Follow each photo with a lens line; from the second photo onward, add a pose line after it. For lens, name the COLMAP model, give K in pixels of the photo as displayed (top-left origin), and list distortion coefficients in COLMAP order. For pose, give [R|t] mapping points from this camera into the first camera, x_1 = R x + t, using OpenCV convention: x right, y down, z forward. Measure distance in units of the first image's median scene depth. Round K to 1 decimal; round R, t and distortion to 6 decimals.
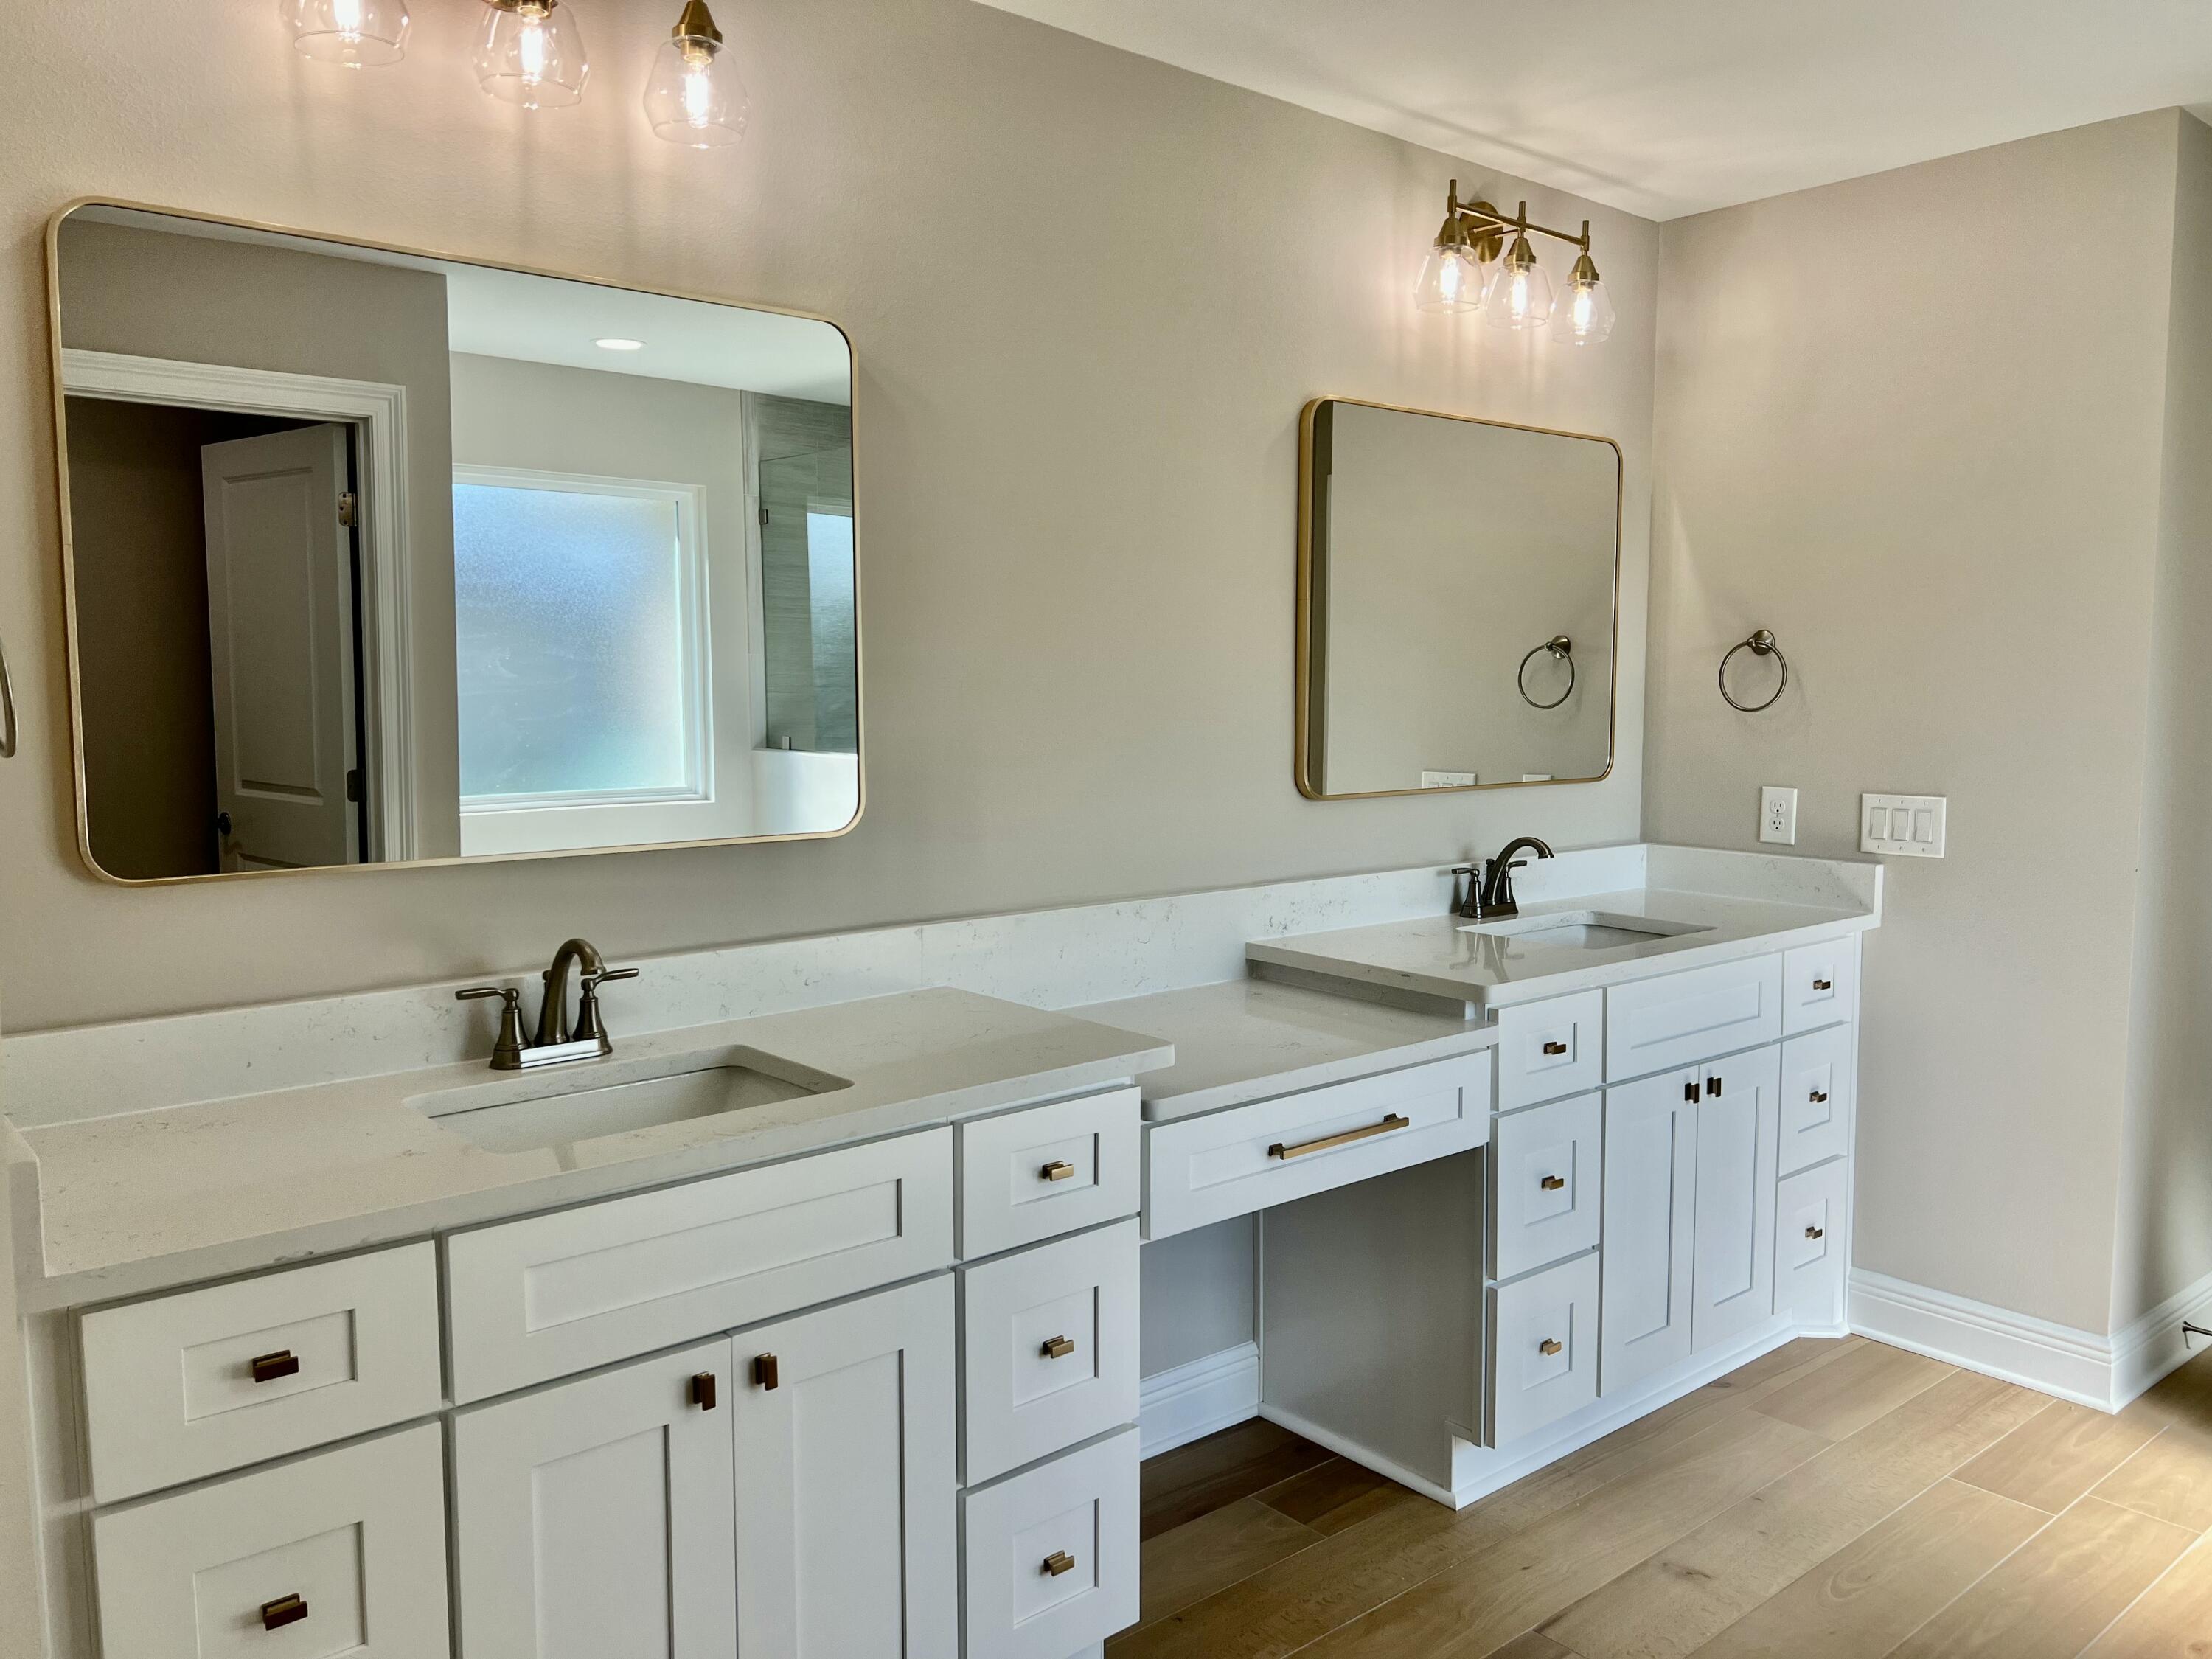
lens RADIAL K [[1641.1, 0, 1102.6], [0, 1641.1, 822.8], [0, 0, 1]] dist [0.059413, -0.073886]
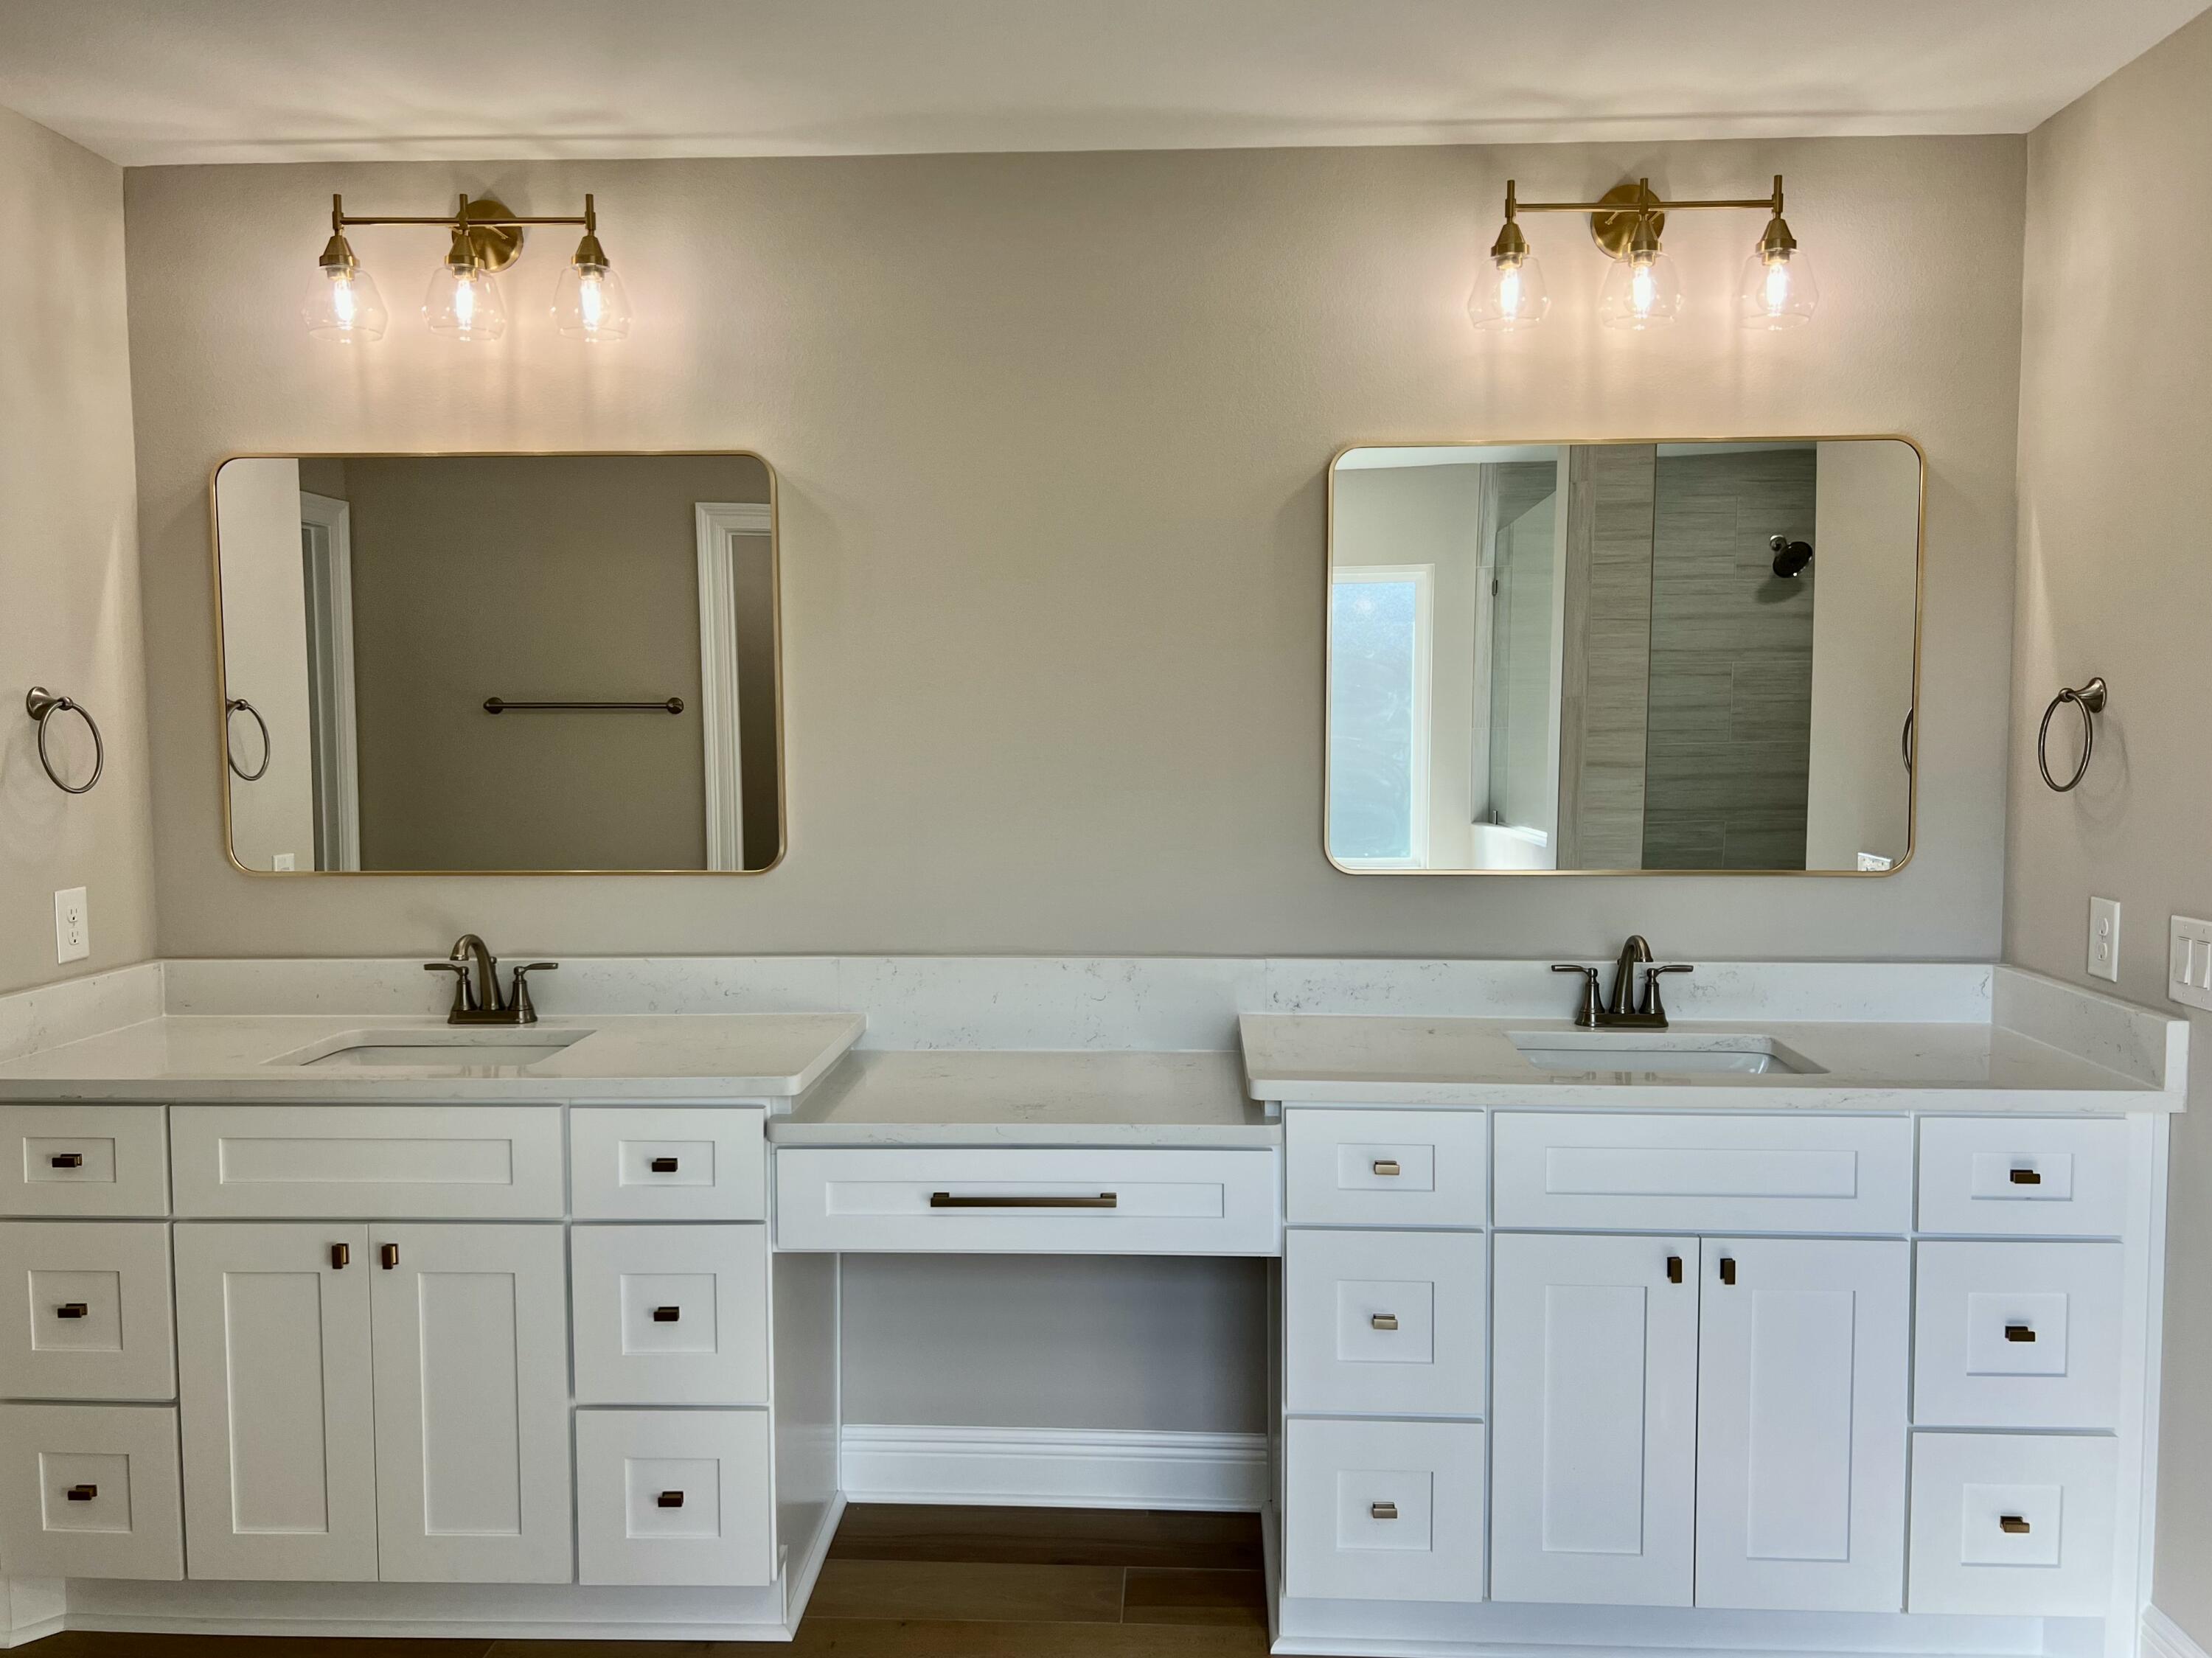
lens RADIAL K [[1640.9, 0, 1088.9], [0, 1640.9, 835.1], [0, 0, 1]] dist [0.059413, -0.073886]
pose [[0.738558, 0.042143, -0.672871, 0.706693], [-0.056376, 0.998409, 0.000652, -0.030804], [0.671829, 0.037452, 0.739759, 0.227074]]
